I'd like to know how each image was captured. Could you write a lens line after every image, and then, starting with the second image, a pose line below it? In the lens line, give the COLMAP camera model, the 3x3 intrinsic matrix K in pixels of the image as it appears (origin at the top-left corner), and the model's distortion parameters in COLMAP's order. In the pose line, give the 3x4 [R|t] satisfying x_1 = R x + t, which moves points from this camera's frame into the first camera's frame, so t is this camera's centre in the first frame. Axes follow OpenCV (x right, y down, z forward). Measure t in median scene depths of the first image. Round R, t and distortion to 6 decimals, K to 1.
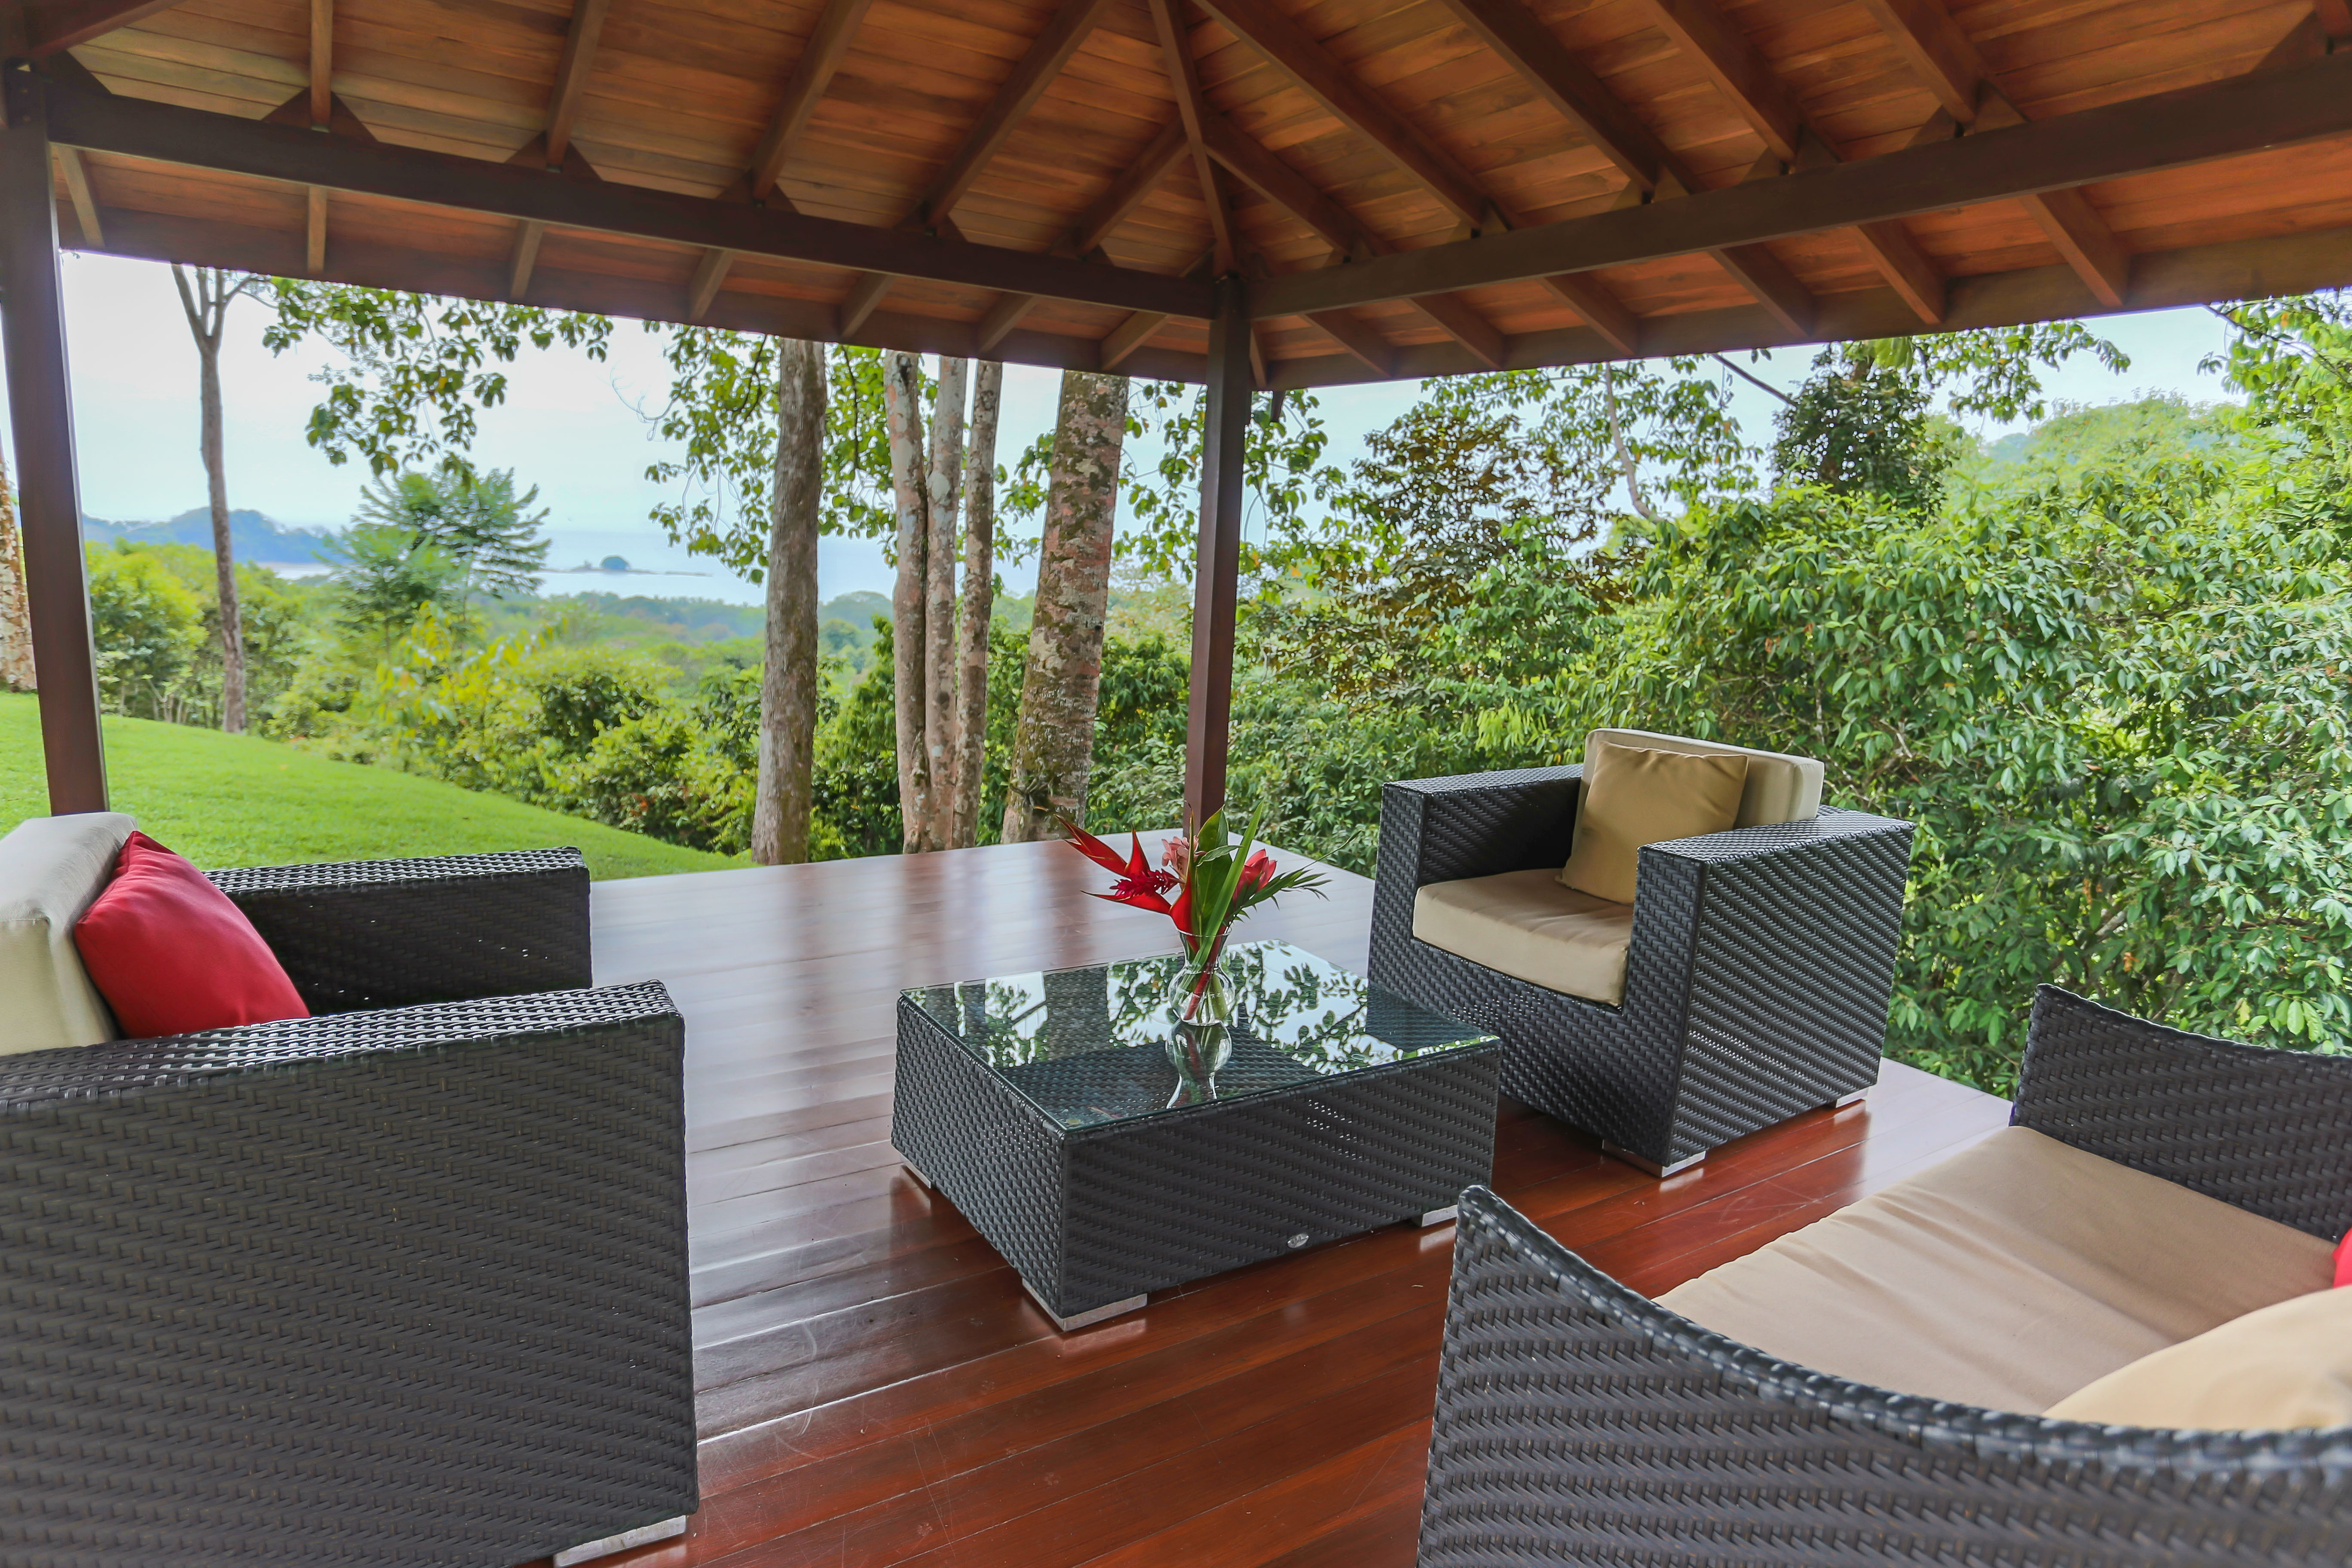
lens RADIAL K [[1419.0, 0, 1176.0], [0, 1419.0, 784.0], [0, 0, 1]] dist [0.012653, -0.032837]
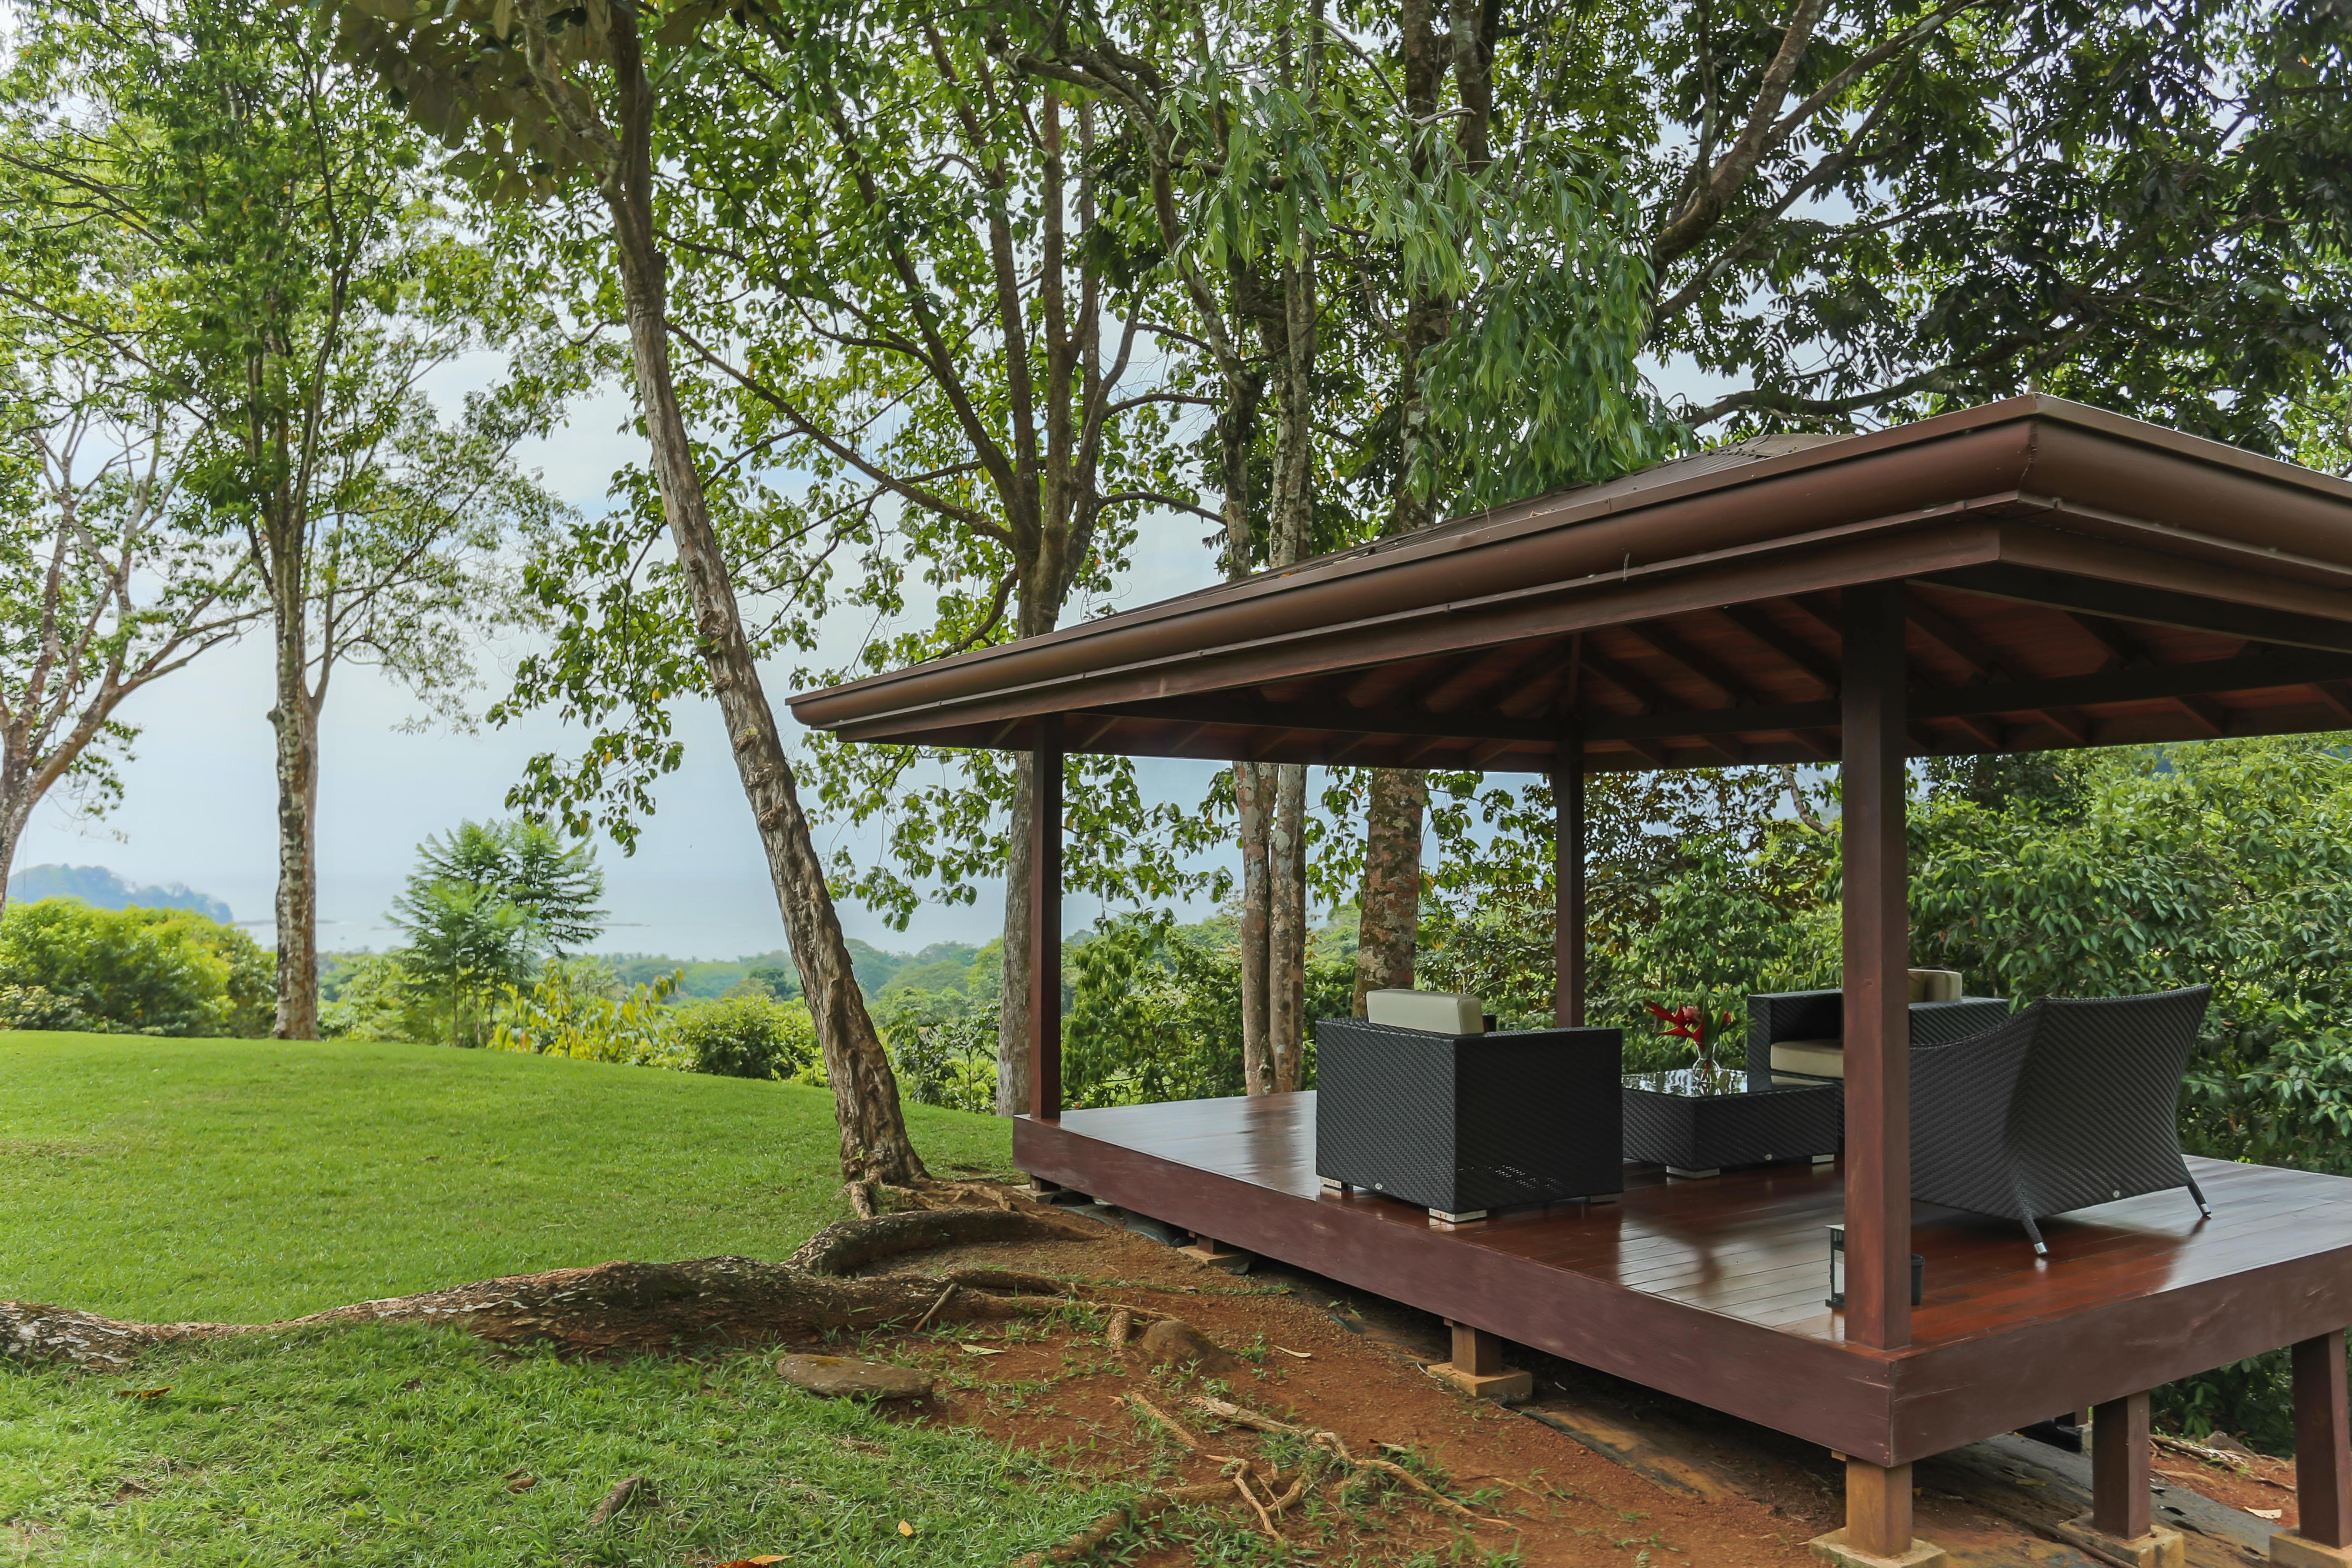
lens RADIAL K [[1665.9, 0, 1176.0], [0, 1665.9, 784.0], [0, 0, 1]] dist [-0.003742, -0.004745]
pose [[0.998239, -0.047630, -0.035347, -0.178989], [0.038889, 0.975555, -0.216287, 0.057034], [0.044785, 0.214532, 0.975690, -0.440988]]
